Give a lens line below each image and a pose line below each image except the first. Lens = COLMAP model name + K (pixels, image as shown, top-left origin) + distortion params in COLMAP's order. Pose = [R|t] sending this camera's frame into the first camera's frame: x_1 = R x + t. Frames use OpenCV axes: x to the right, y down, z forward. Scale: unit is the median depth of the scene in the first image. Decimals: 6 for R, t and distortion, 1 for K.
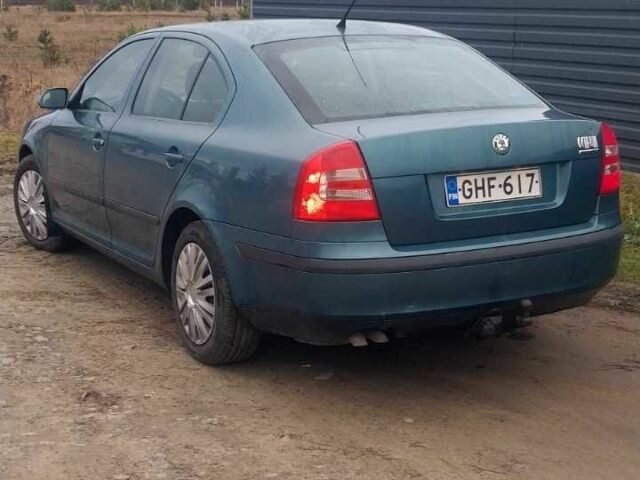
lens RADIAL K [[1309.2, 0, 320.0], [0, 1309.2, 240.0], [0, 0, 1]] dist [0.100512, -0.179467]
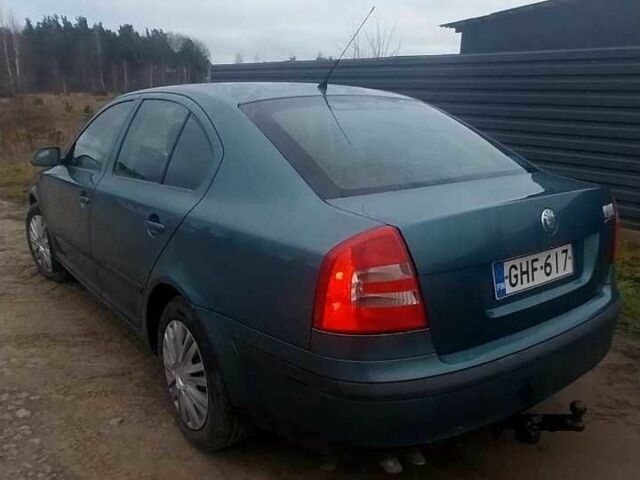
lens RADIAL K [[574.6, 0, 320.0], [0, 574.6, 240.0], [0, 0, 1]] dist [-0.035713, 0.011404]
pose [[0.988737, -0.028587, 0.146905, -0.057747], [0.018800, 0.997536, 0.067585, -0.080843], [-0.148476, -0.064062, 0.986839, 0.600054]]
